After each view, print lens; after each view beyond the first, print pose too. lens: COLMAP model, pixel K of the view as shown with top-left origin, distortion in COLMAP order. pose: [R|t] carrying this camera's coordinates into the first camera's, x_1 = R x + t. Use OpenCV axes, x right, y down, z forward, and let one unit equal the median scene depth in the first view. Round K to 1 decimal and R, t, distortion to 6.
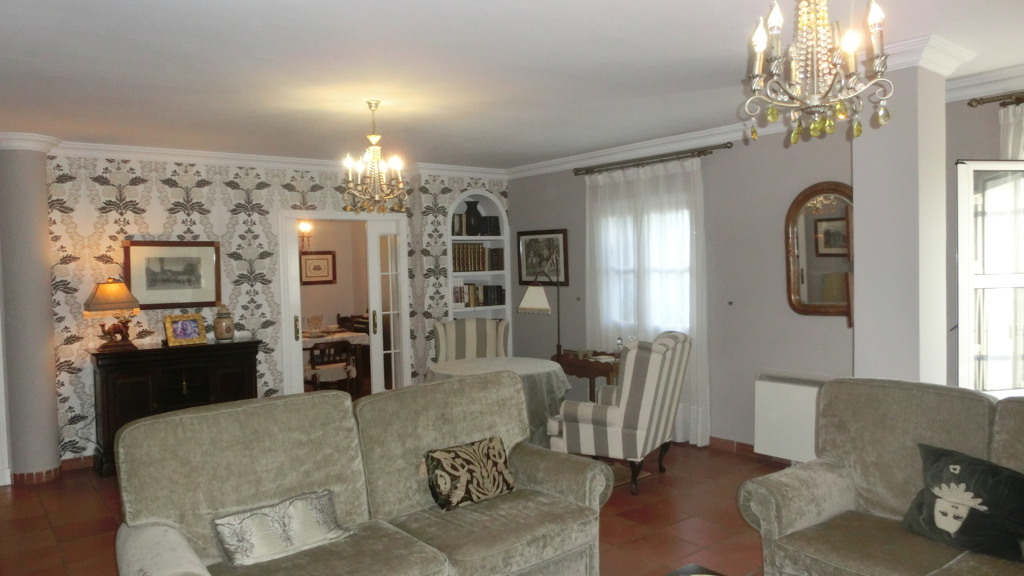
lens RADIAL K [[719.3, 0, 512.0], [0, 719.3, 288.0], [0, 0, 1]] dist [-0.052247, 0.040722]
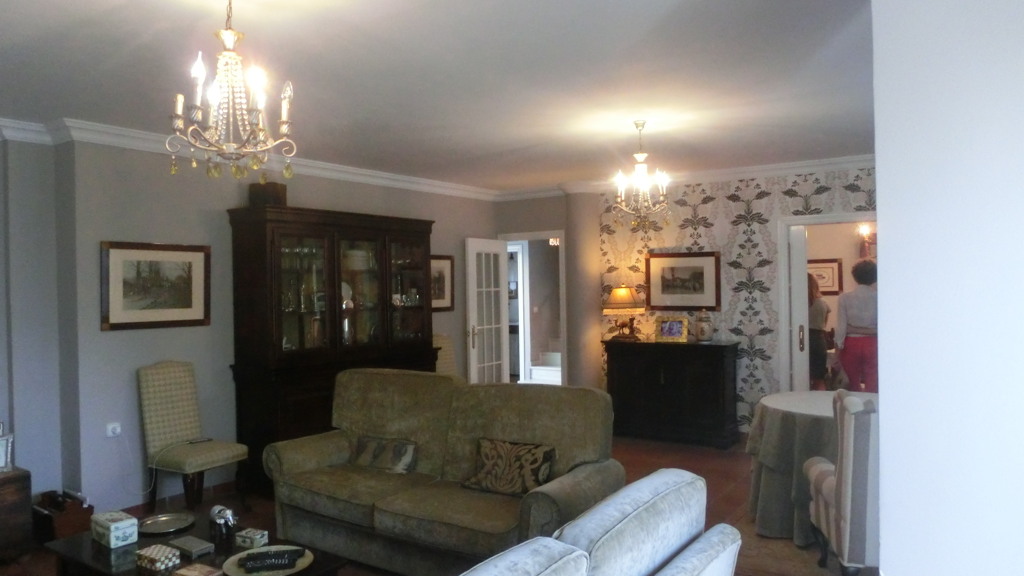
lens RADIAL K [[739.3, 0, 512.0], [0, 739.3, 288.0], [0, 0, 1]] dist [-0.047699, 0.000136]
pose [[0.295071, 0.023051, -0.955197, 0.614974], [-0.018761, 0.999656, 0.018328, -0.026088], [0.955291, 0.012512, 0.295402, 0.393983]]
